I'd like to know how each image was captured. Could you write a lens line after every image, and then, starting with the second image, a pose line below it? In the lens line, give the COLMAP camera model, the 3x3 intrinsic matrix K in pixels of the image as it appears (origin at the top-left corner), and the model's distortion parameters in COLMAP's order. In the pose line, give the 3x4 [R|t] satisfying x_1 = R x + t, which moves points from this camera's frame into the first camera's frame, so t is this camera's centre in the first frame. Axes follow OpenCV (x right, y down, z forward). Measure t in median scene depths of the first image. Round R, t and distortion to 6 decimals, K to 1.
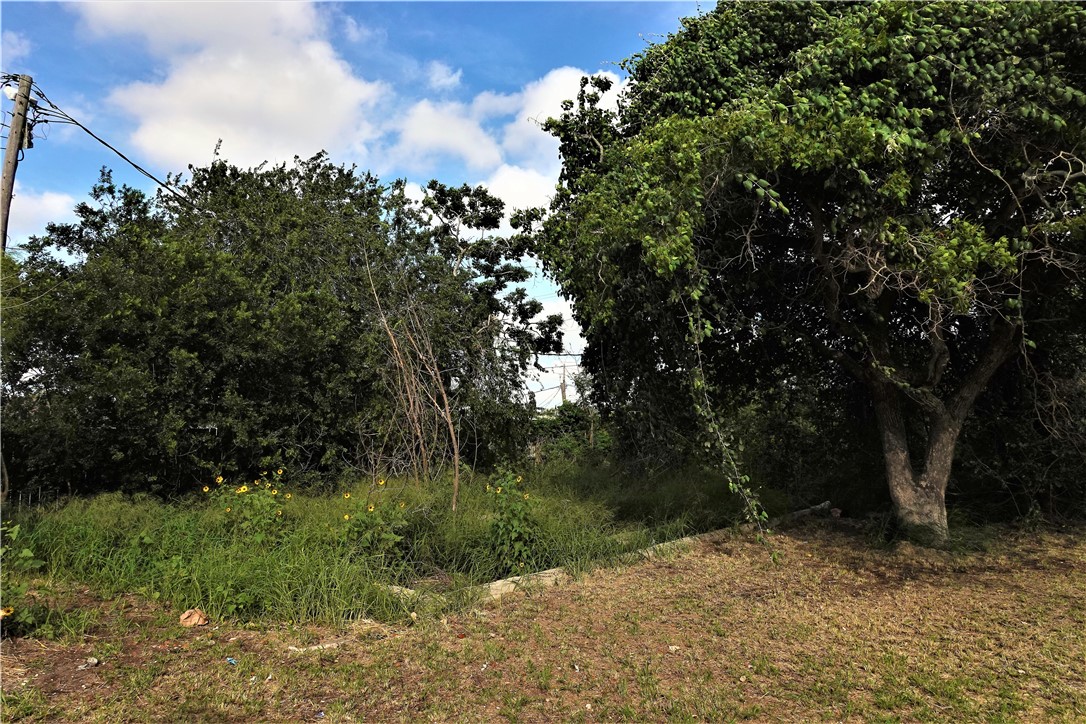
lens RADIAL K [[726.5, 0, 534.6], [0, 726.5, 362.2], [0, 0, 1]] dist [-0.006179, 0.006865]
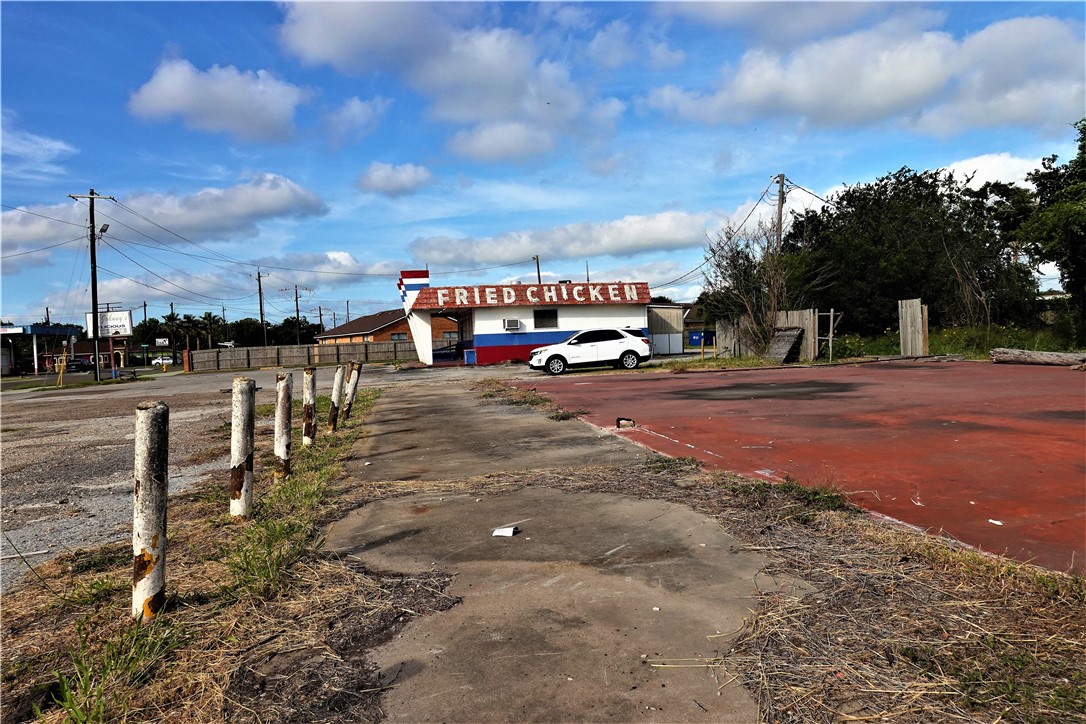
lens RADIAL K [[726.5, 0, 541.5], [0, 726.5, 362.2], [0, 0, 1]] dist [-0.006179, 0.006865]
pose [[0.780911, -0.009541, -0.624570, 0.286127], [0.101771, 0.988466, 0.112146, -0.175997], [0.616296, -0.151139, 0.772875, -2.168838]]
